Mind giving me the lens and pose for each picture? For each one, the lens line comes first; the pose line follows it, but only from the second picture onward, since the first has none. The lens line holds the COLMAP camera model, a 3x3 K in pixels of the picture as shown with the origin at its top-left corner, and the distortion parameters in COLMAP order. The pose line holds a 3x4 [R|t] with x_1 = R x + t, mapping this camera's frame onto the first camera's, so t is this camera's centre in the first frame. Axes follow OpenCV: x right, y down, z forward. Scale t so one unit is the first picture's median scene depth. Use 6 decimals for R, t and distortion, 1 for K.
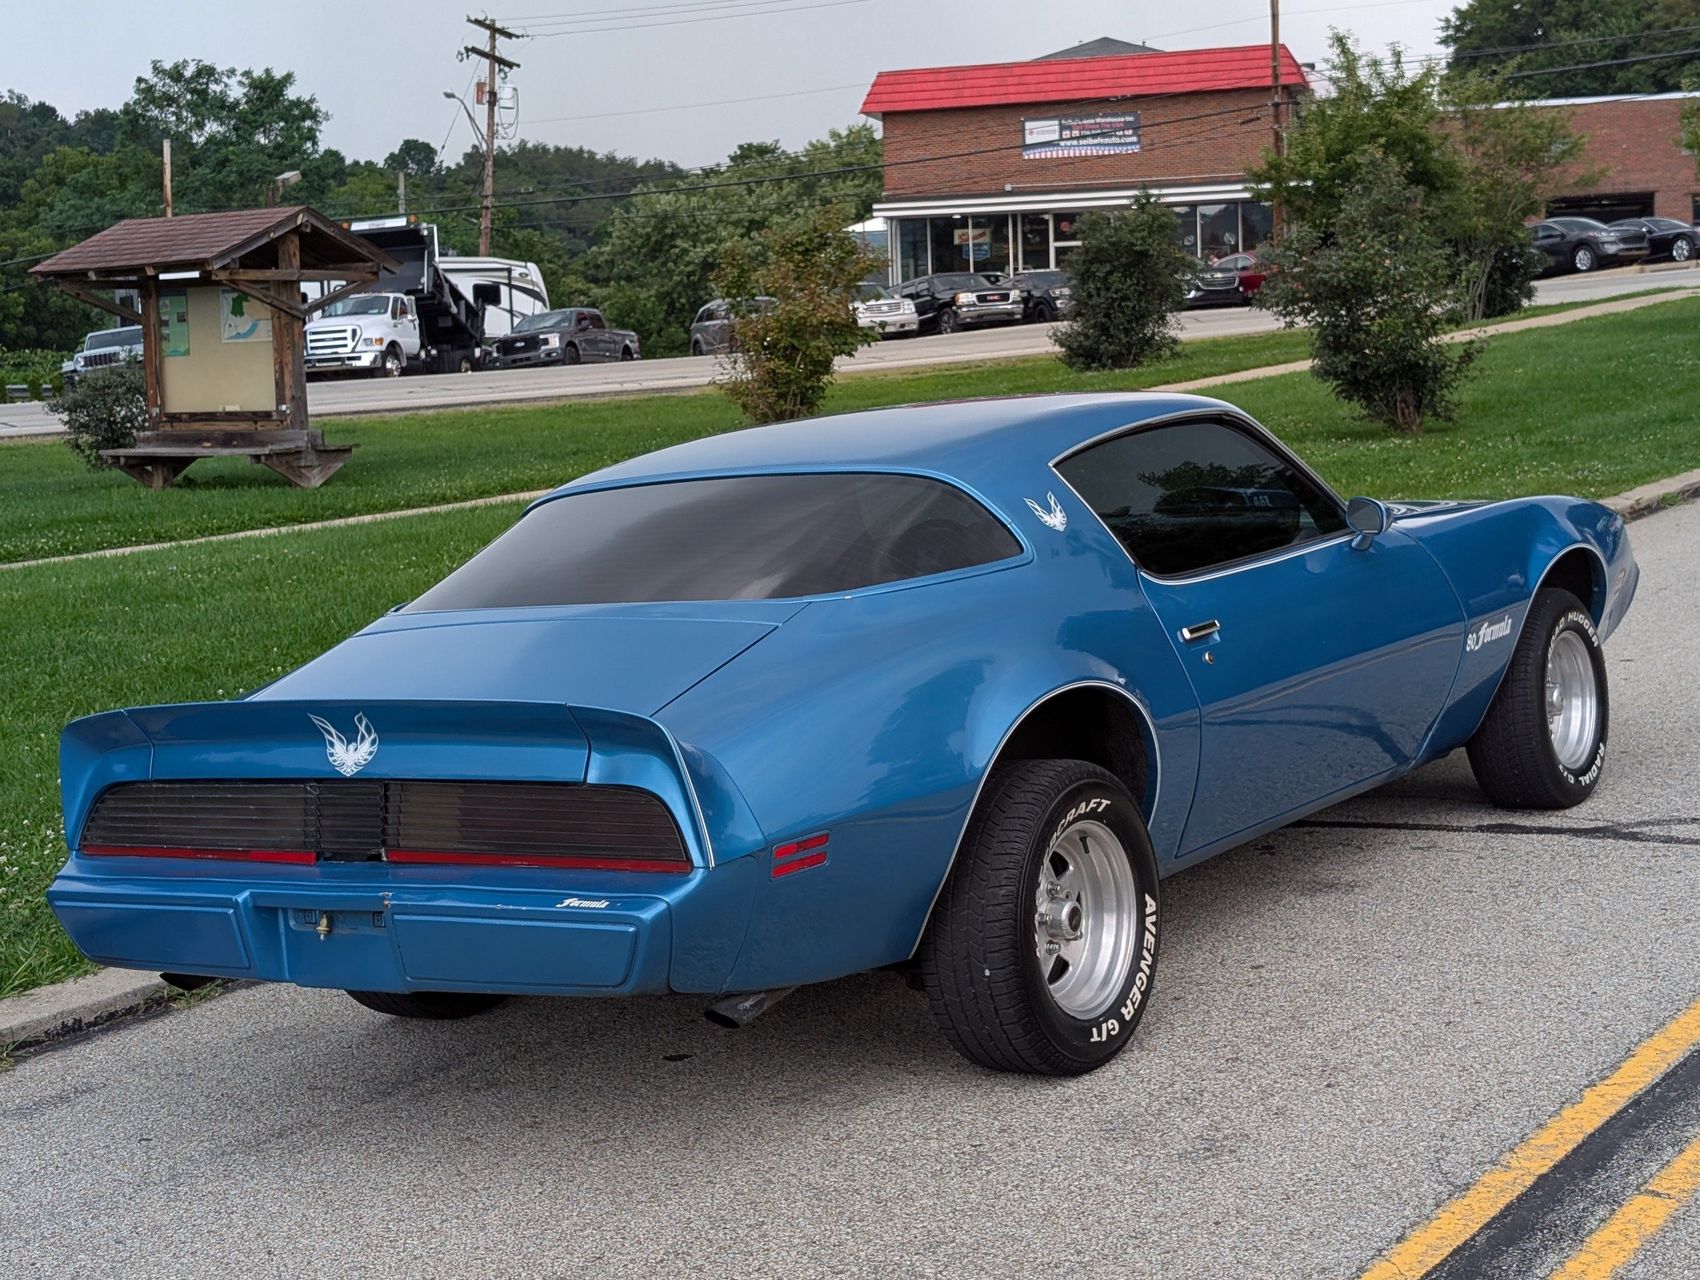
lens RADIAL K [[2589.8, 0, 892.8], [0, 2589.8, 642.4], [0, 0, 1]] dist [0.243582, -1.078703]
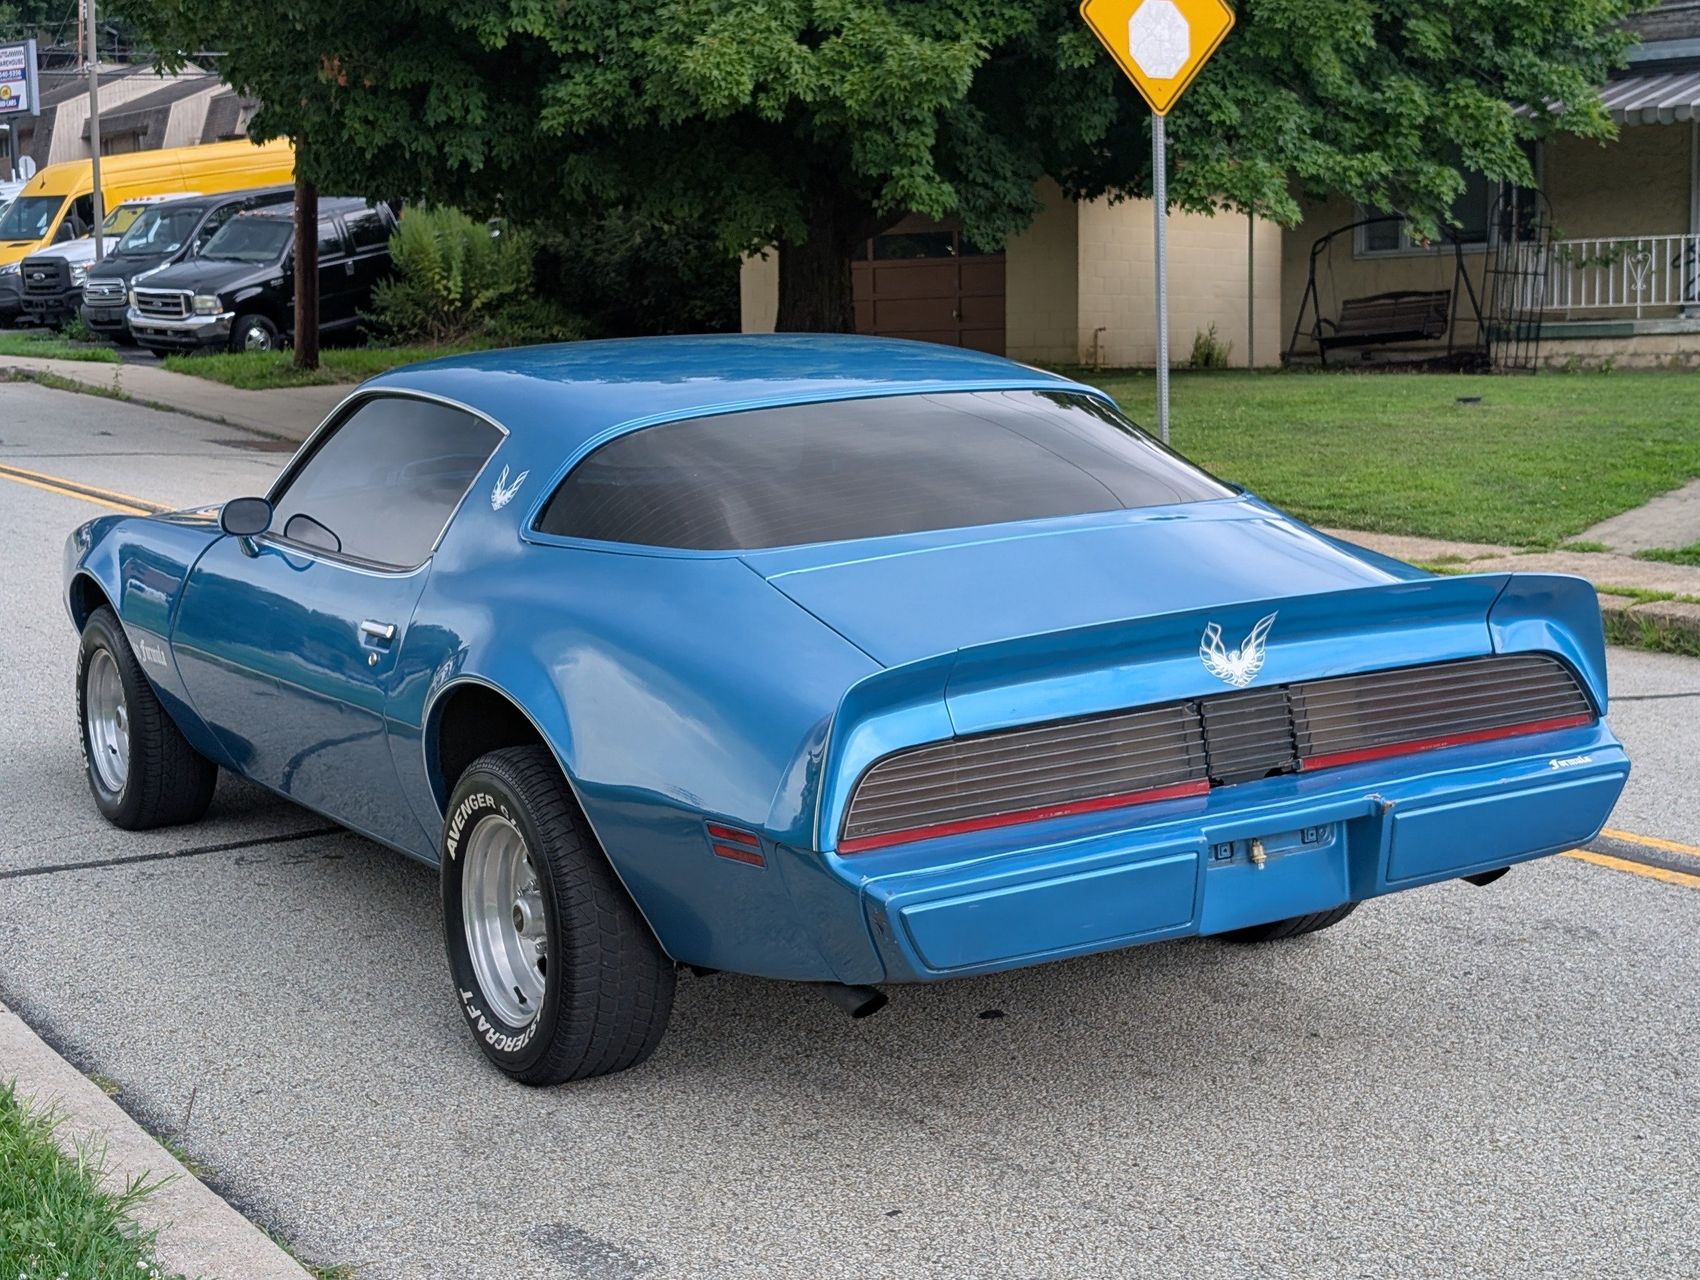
lens RADIAL K [[2618.8, 0, 808.9], [0, 2618.8, 632.9], [0, 0, 1]] dist [0.174001, -0.752352]
pose [[0.447777, -0.055094, 0.892447, -0.218815], [0.094812, 0.995398, 0.013879, 0.001192], [-0.889105, 0.078400, 0.450940, 0.146533]]
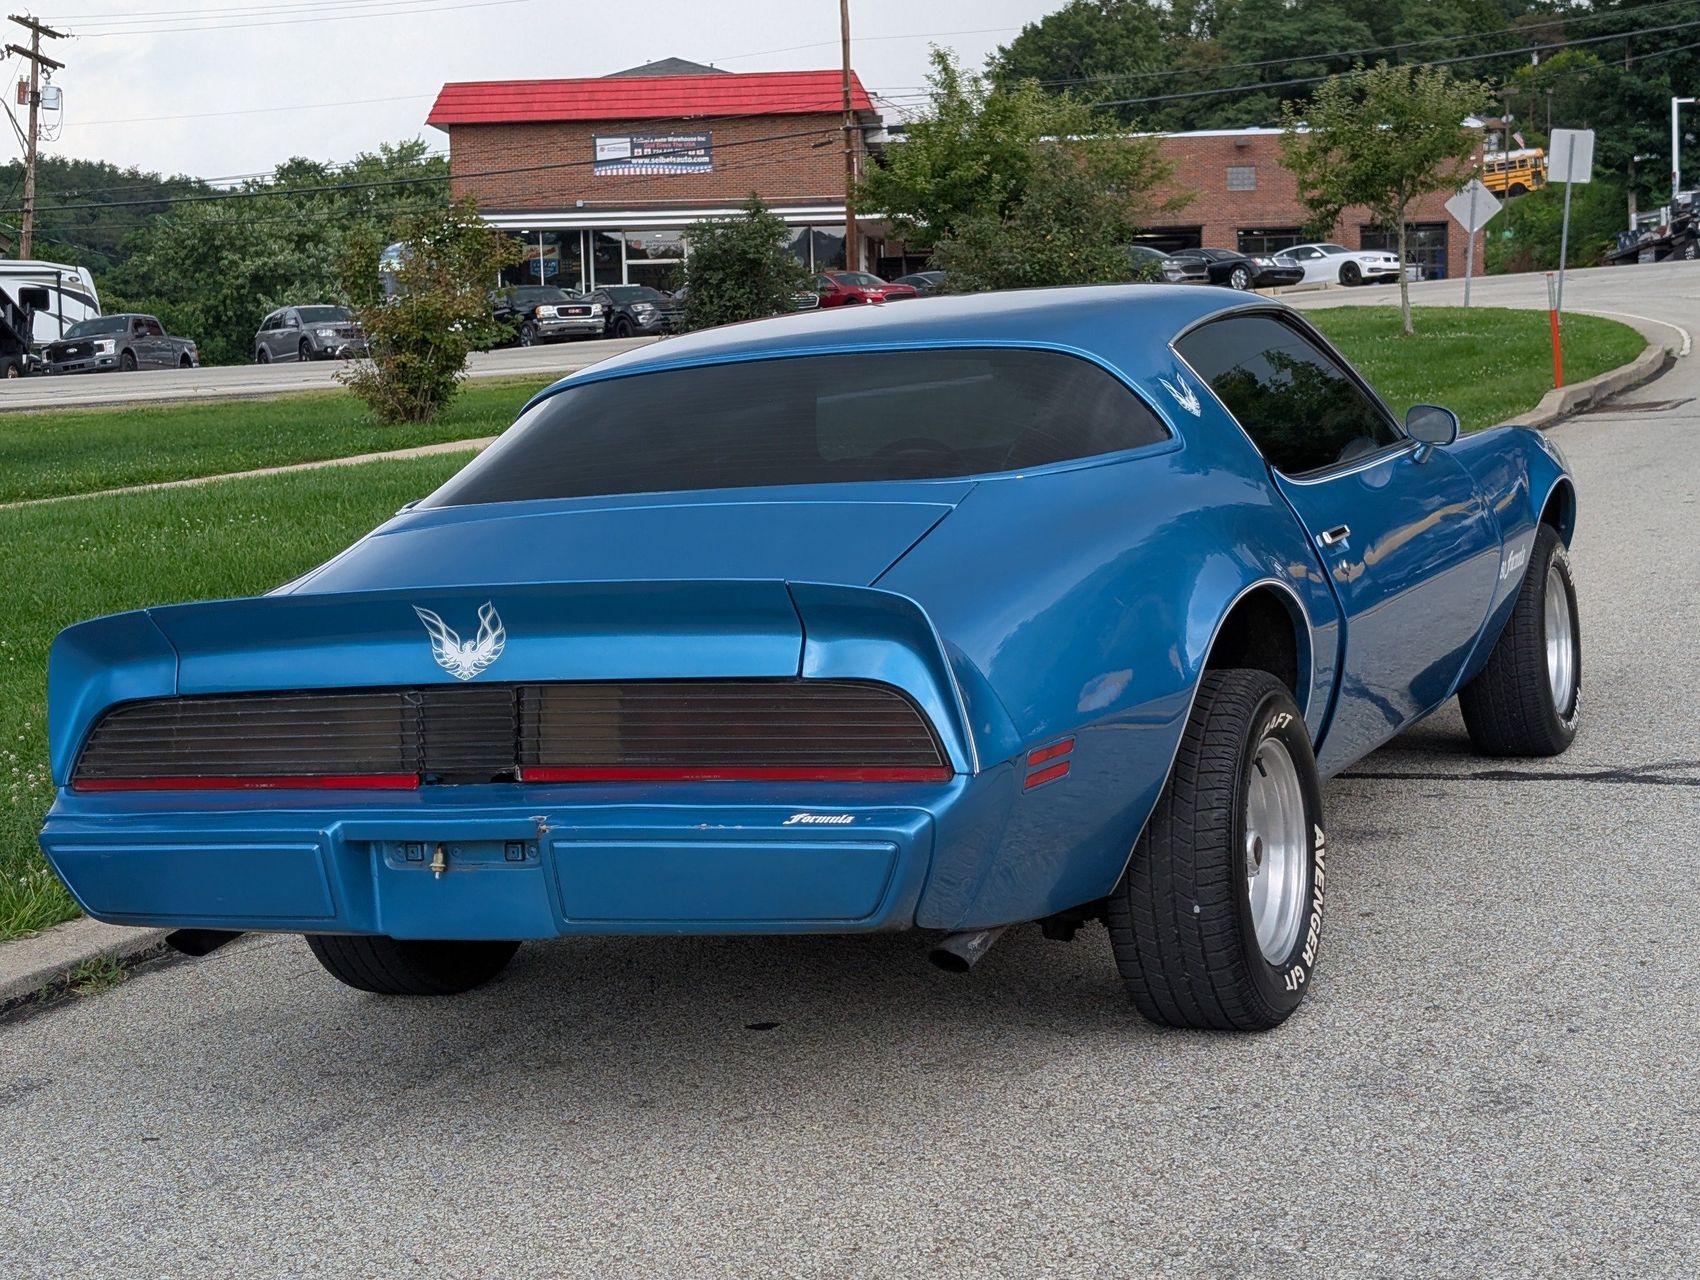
lens RADIAL K [[2597.6, 0, 858.0], [0, 2597.6, 612.1], [0, 0, 1]] dist [0.218929, -0.933334]
pose [[0.987335, -0.001154, 0.158645, -0.043908], [0.004555, 0.999768, -0.021075, 0.009633], [-0.158584, 0.021531, 0.987111, 0.033607]]
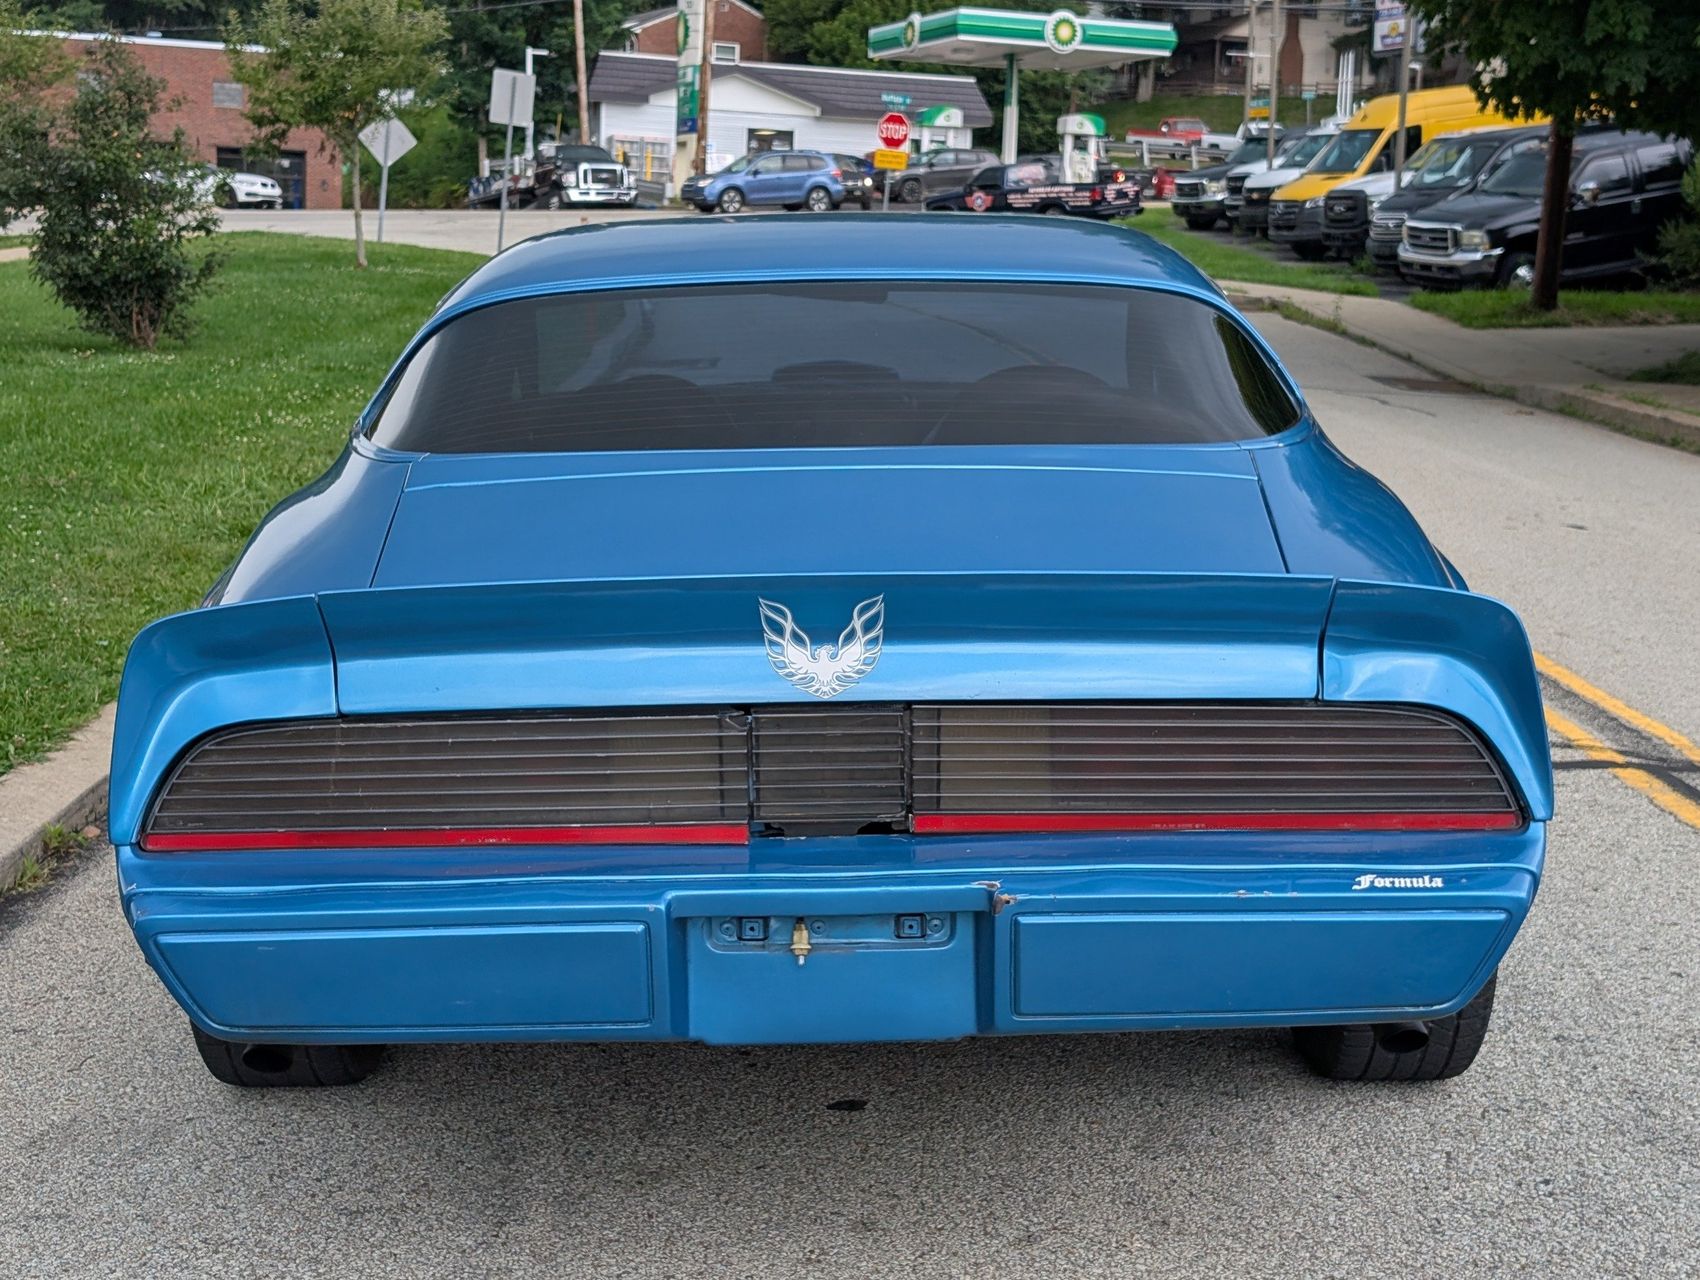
lens RADIAL K [[2627.7, 0, 850.0], [0, 2627.7, 640.0], [0, 0, 1]] dist [0.152159, -0.634707]
pose [[0.825668, -0.001744, 0.564154, -0.112204], [-0.007327, 0.999878, 0.013814, 0.005799], [-0.564109, -0.015539, 0.825554, 0.098116]]
